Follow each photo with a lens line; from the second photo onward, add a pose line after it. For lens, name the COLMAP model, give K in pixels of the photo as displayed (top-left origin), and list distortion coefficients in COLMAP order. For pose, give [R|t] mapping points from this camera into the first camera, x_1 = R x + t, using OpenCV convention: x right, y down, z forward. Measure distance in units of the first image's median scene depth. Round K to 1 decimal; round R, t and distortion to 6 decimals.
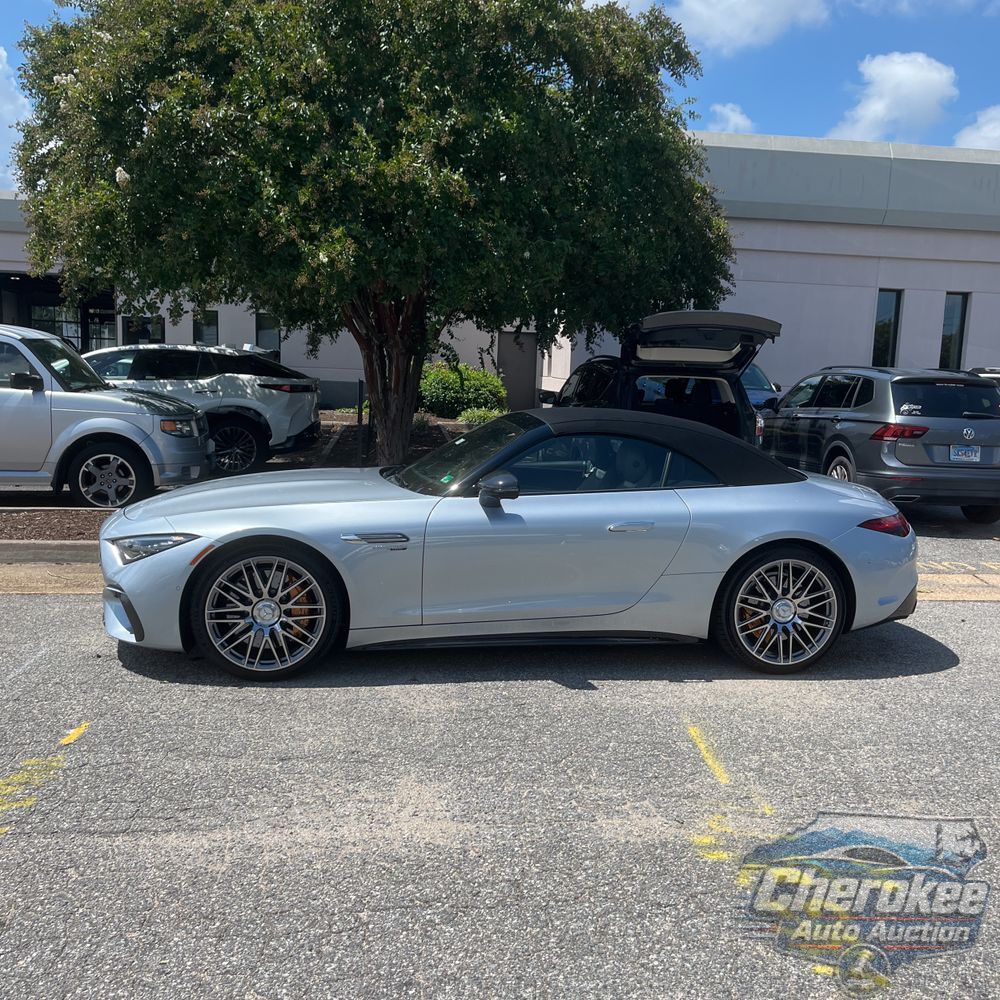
lens RADIAL K [[1016.3, 0, 476.0], [0, 1016.3, 502.0], [0, 0, 1]] dist [0.030172, -0.045445]
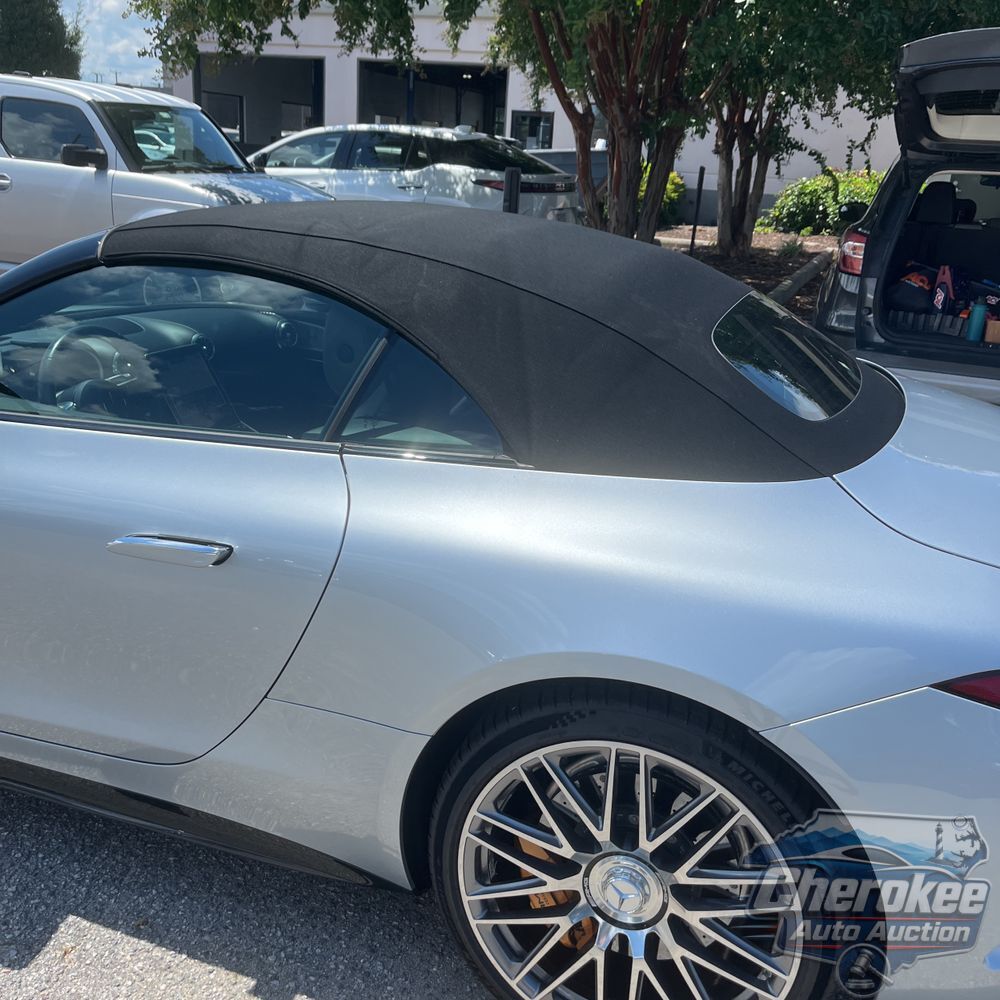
lens RADIAL K [[998.0, 0, 522.5], [0, 998.0, 483.7], [0, 0, 1]] dist [0.014369, -0.006661]
pose [[0.891476, 0.156344, -0.425237, 0.222967], [-0.087164, 0.980224, 0.177661, -0.037740], [0.444604, -0.121315, 0.887474, 0.425443]]
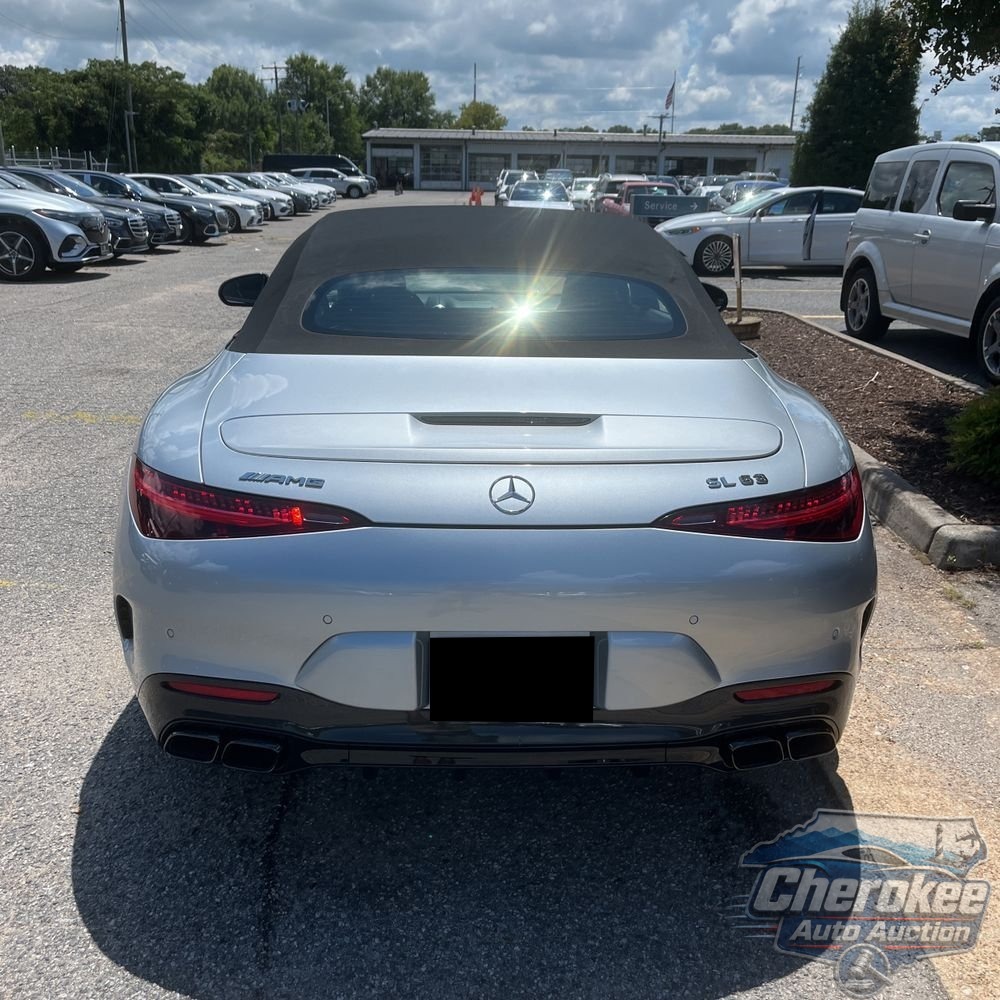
lens RADIAL K [[1016.3, 0, 476.0], [0, 1016.3, 502.0], [0, 0, 1]] dist [0.030172, -0.045445]
pose [[-0.133518, 0.252548, -0.958328, 0.454467], [-0.150156, 0.950667, 0.271450, -0.057568], [0.979605, 0.180142, -0.089009, 0.705664]]
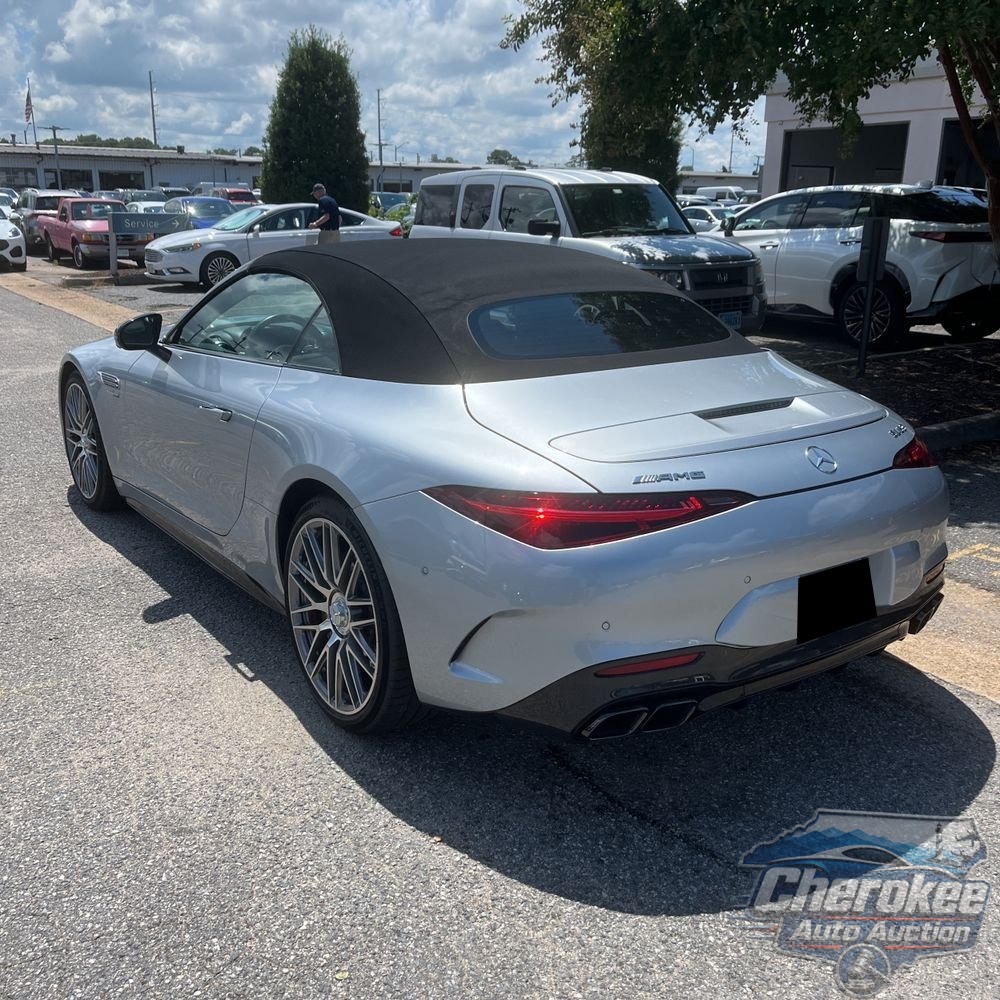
lens RADIAL K [[1016.3, 0, 476.0], [0, 1016.3, 502.0], [0, 0, 1]] dist [0.030172, -0.045445]
pose [[0.438712, 0.214896, -0.872554, 0.457680], [-0.107593, 0.976562, 0.186414, -0.033414], [0.892163, 0.012099, 0.451551, 0.477885]]
